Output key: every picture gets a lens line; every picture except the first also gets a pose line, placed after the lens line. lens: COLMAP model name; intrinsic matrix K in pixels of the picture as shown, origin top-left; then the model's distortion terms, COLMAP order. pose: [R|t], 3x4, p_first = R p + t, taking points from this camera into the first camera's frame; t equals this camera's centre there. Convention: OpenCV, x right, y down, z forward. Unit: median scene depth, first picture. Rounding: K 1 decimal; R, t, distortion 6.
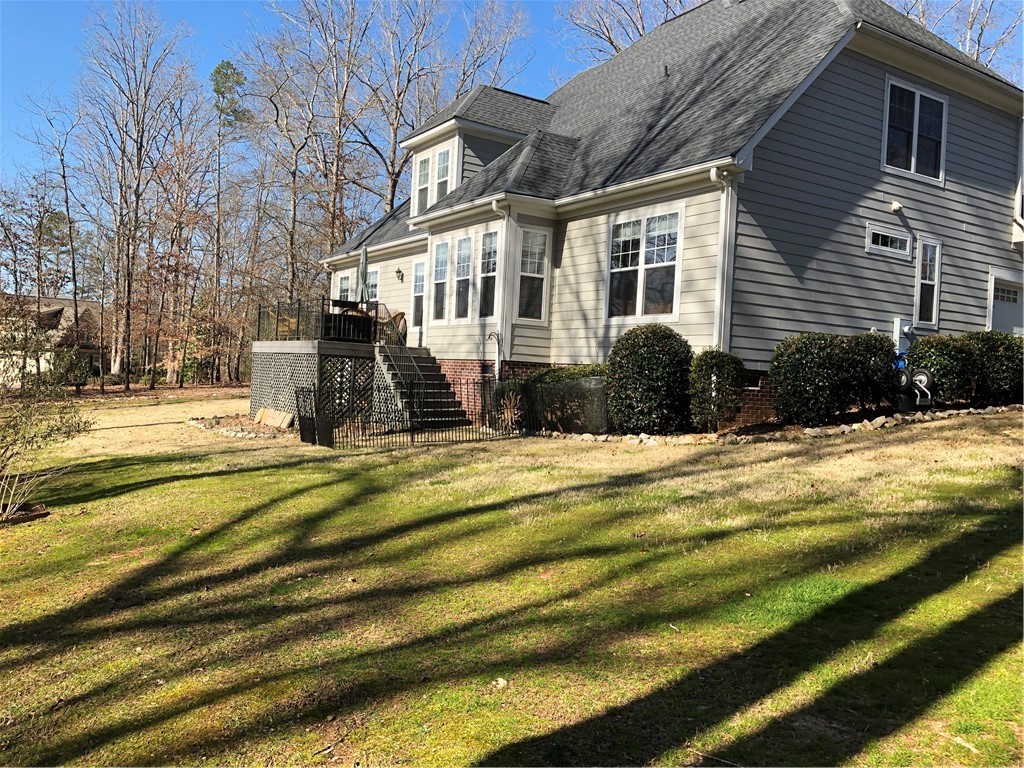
lens RADIAL K [[831.9, 0, 513.7], [0, 831.9, 385.7], [0, 0, 1]] dist [0.063959, -0.105369]
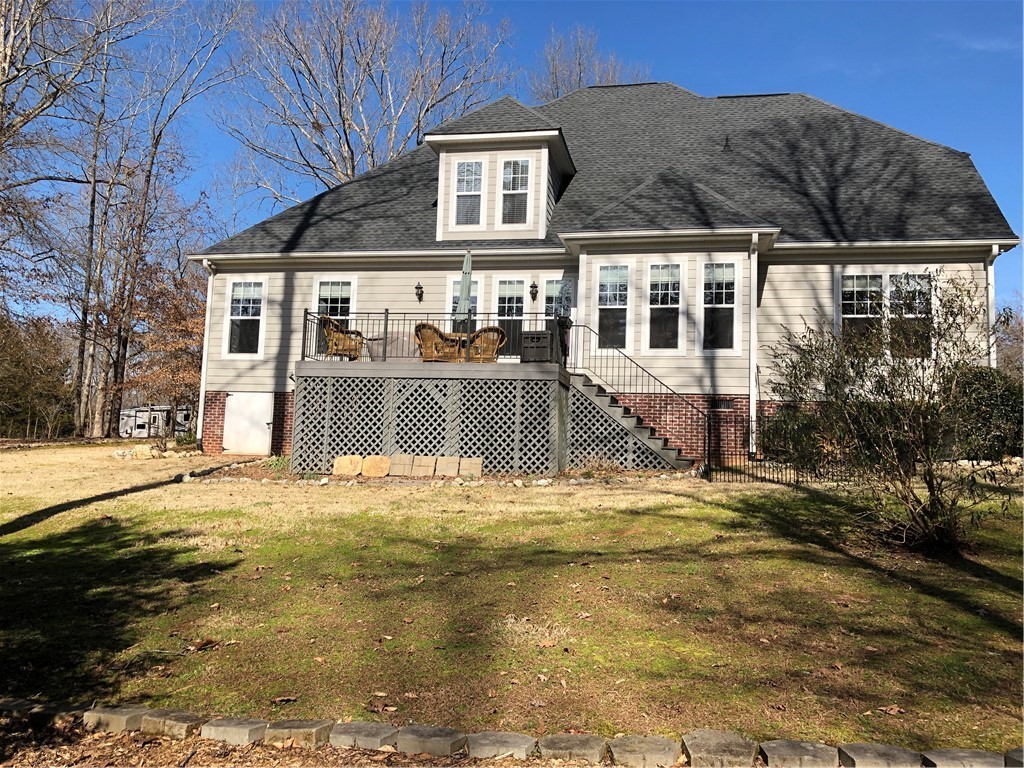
lens RADIAL K [[831.9, 0, 512.9], [0, 831.9, 382.5], [0, 0, 1]] dist [0.063959, -0.105369]
pose [[0.702351, 0.053844, 0.709791, -0.871726], [0.007259, 0.996541, -0.082780, 0.032730], [-0.711794, 0.063293, 0.699531, 0.494583]]
